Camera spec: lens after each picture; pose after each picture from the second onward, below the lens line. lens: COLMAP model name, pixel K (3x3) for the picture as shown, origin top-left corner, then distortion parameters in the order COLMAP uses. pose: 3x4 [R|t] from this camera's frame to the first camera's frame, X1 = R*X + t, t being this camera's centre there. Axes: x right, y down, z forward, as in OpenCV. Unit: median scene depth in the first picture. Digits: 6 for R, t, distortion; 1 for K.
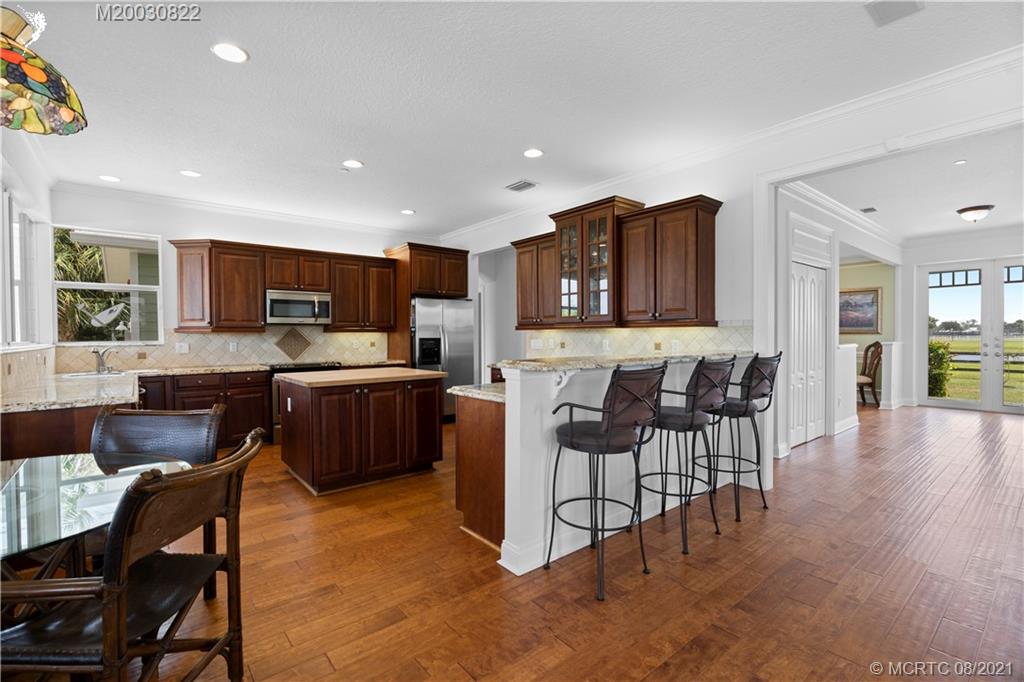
lens RADIAL K [[459.4, 0, 514.0], [0, 459.4, 341.6], [0, 0, 1]] dist [-0.006091, 0.000308]
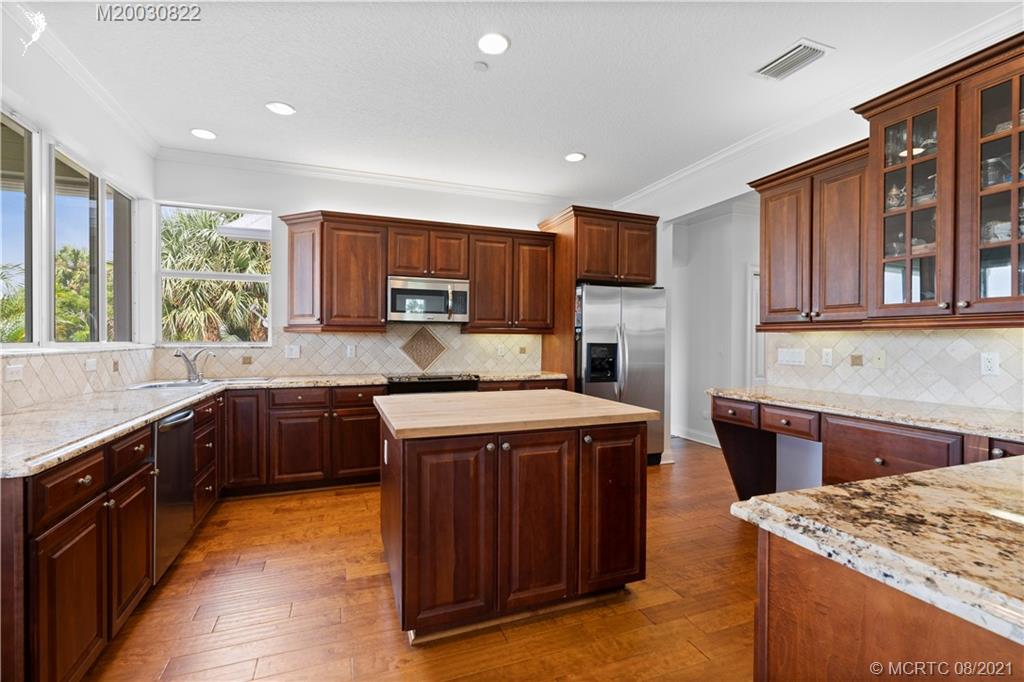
lens RADIAL K [[462.6, 0, 513.5], [0, 462.6, 341.2], [0, 0, 1]] dist [-0.001383, 0.000762]
pose [[0.948614, 0.013008, -0.316169, -0.103677], [-0.016273, 0.999838, -0.007691, -0.003886], [0.316018, 0.012441, 0.948672, 0.346603]]
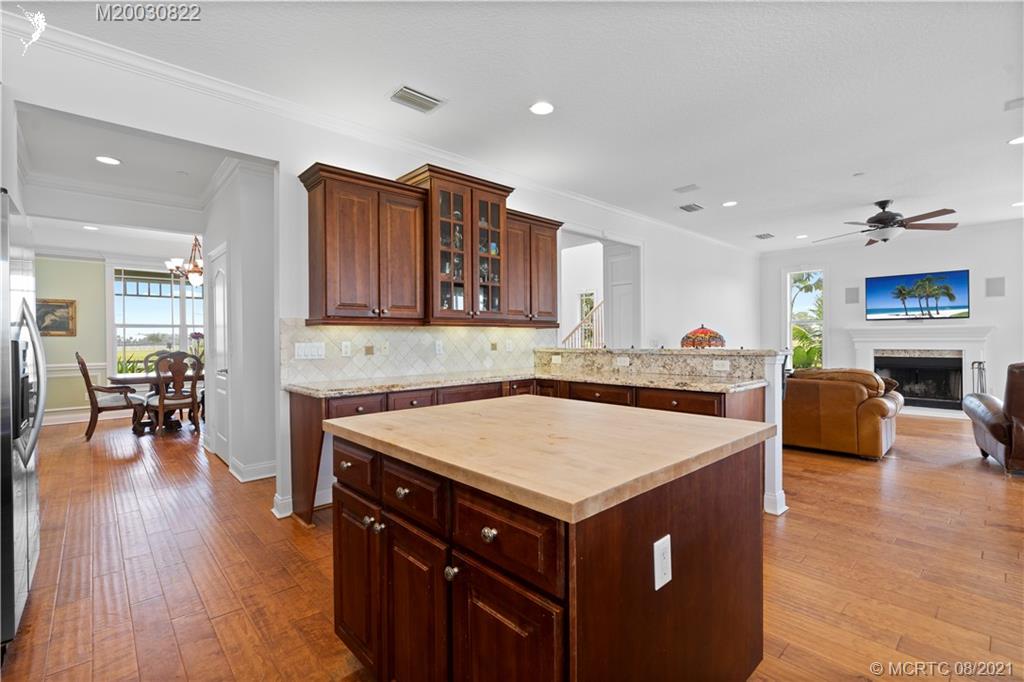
lens RADIAL K [[462.6, 0, 513.5], [0, 462.6, 341.2], [0, 0, 1]] dist [-0.001383, 0.000762]
pose [[-0.053773, -0.000133, 0.998553, -0.564612], [0.023239, 0.999729, 0.001385, -0.001559], [-0.998283, 0.023280, -0.053756, 0.807446]]
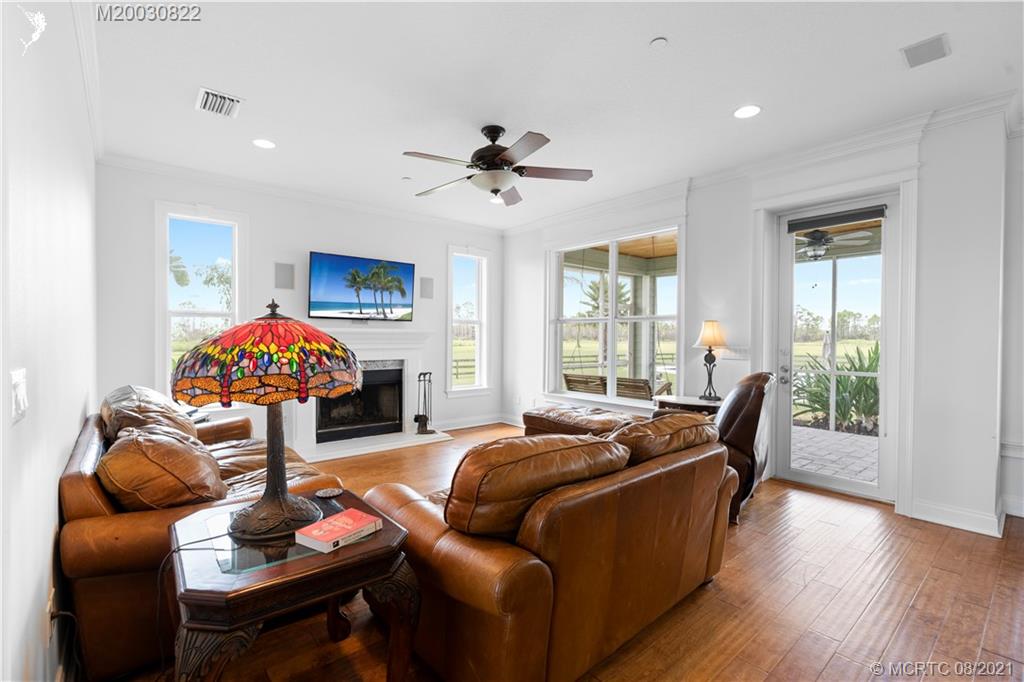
lens RADIAL K [[469.0, 0, 518.3], [0, 469.0, 340.7], [0, 0, 1]] dist [-0.001395, 0.000118]
pose [[-0.999960, 0.001419, -0.008825, 0.395193], [0.001197, 0.999684, 0.025102, -0.015840], [0.008858, 0.025091, -0.999646, 0.572356]]
